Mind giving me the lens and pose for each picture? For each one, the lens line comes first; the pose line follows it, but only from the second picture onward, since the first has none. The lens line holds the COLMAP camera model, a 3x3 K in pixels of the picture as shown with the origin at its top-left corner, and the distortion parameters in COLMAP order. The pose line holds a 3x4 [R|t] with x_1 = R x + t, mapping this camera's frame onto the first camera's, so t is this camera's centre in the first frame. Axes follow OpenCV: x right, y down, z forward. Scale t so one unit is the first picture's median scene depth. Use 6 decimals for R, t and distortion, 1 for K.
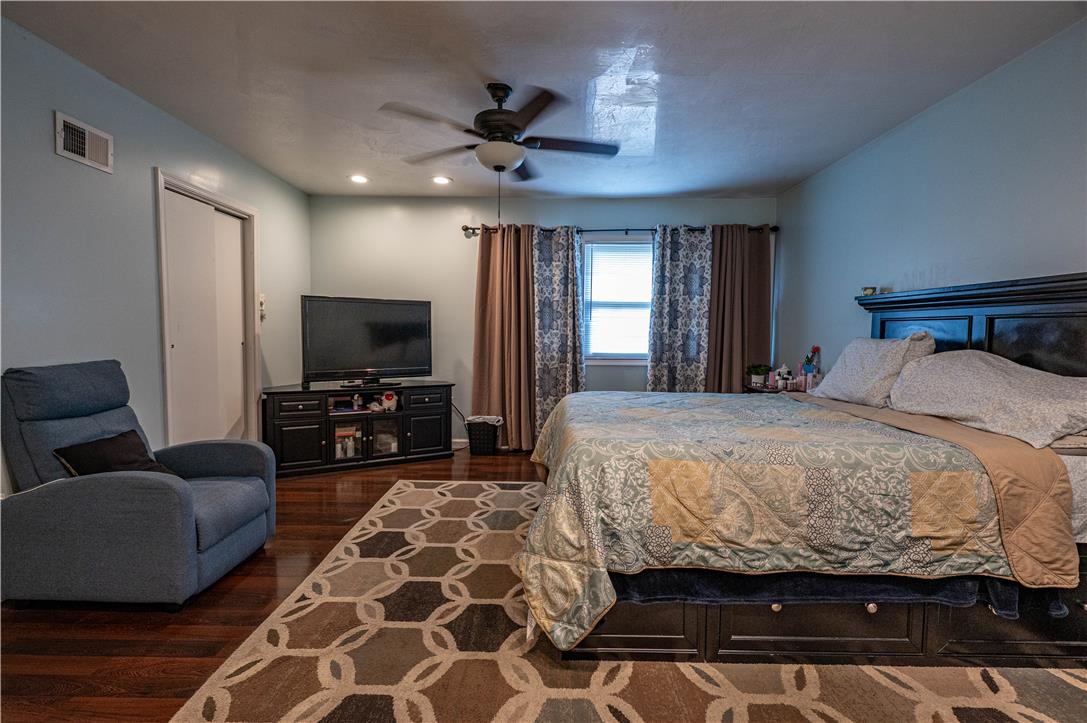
lens RADIAL K [[489.8, 0, 542.3], [0, 489.8, 358.9], [0, 0, 1]] dist [-0.001629, 0.000828]
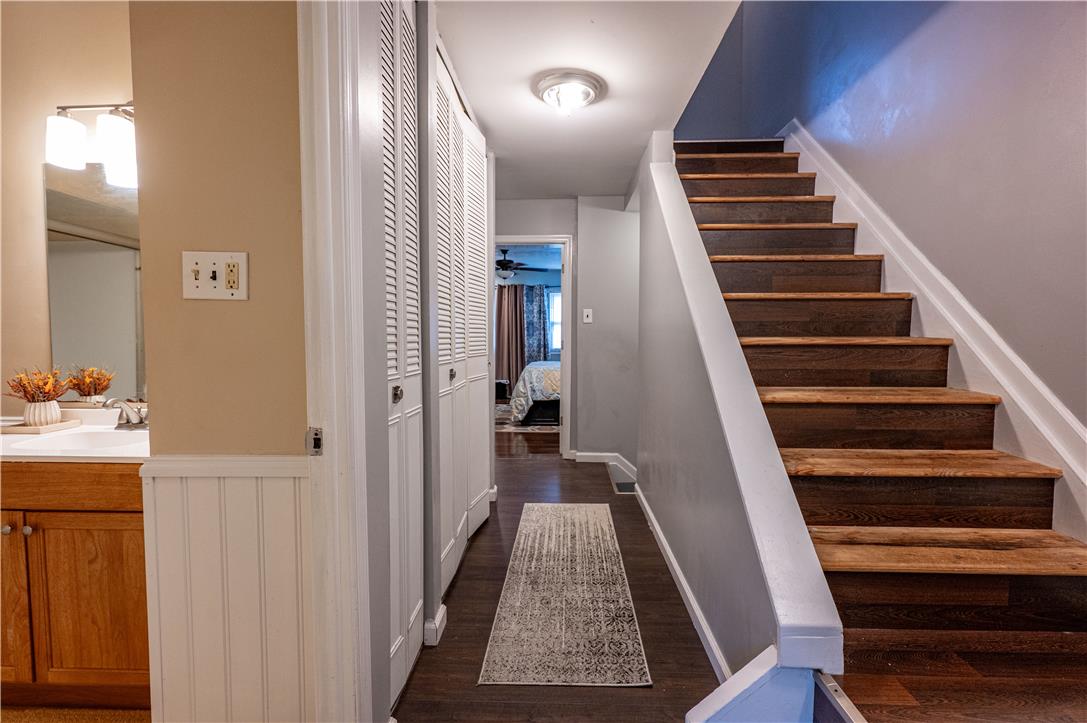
lens RADIAL K [[489.8, 0, 542.3], [0, 489.8, 358.9], [0, 0, 1]] dist [-0.001629, 0.000828]
pose [[0.999538, -0.006947, -0.029606, 0.123966], [0.006625, 0.999918, -0.010962, 0.058600], [0.029680, 0.010761, 0.999502, -1.069020]]
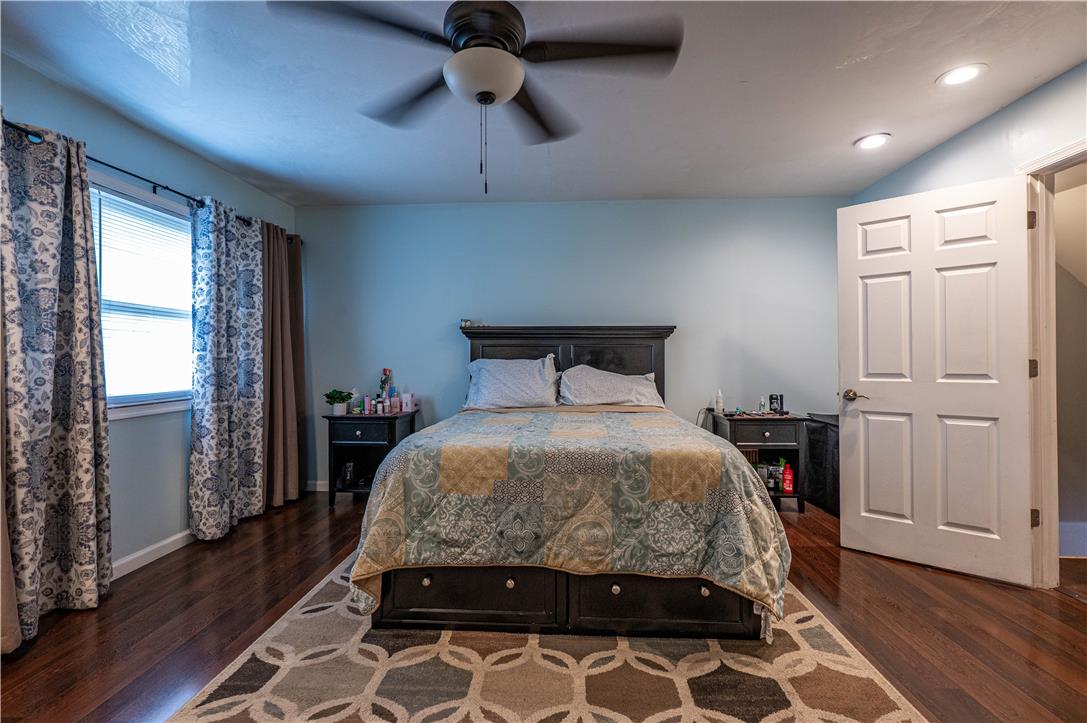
lens RADIAL K [[489.8, 0, 542.3], [0, 489.8, 358.9], [0, 0, 1]] dist [-0.001629, 0.000828]
pose [[0.039630, -0.009738, 0.999167, -0.444577], [0.061094, 0.998105, 0.007305, -0.031606], [-0.997345, 0.060754, 0.040149, 0.567518]]
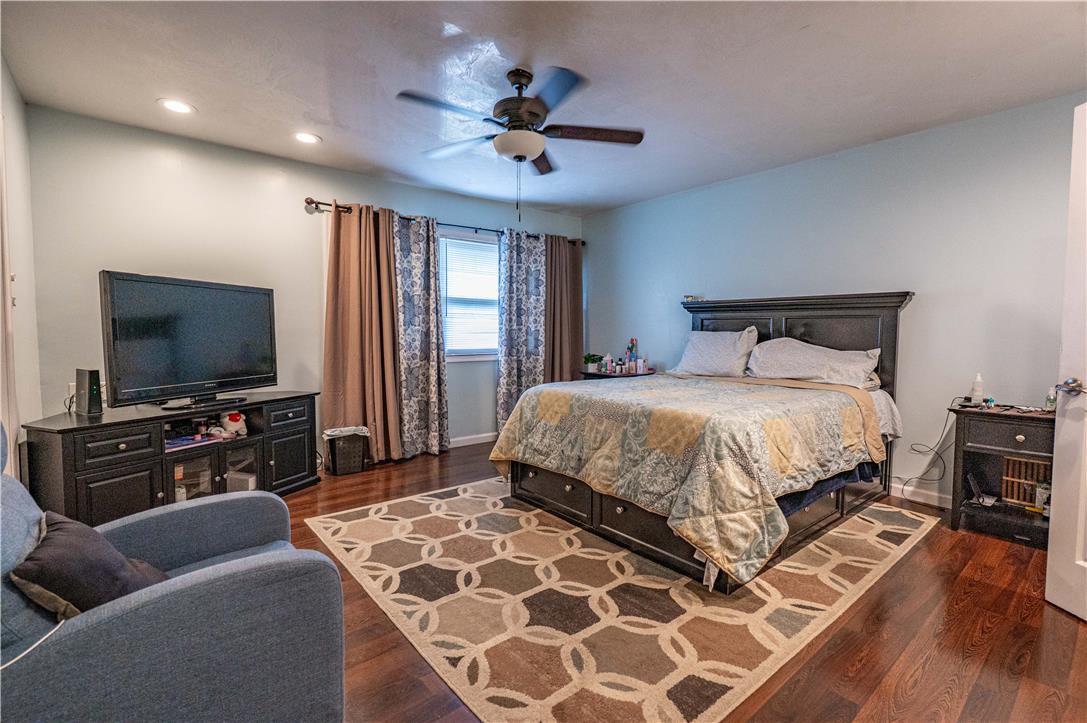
lens RADIAL K [[489.8, 0, 542.3], [0, 489.8, 358.9], [0, 0, 1]] dist [-0.001629, 0.000828]
pose [[0.766240, -0.042234, 0.641165, -0.426217], [0.039759, 0.999042, 0.018294, -0.004905], [-0.641323, 0.011475, 0.767185, 0.141911]]
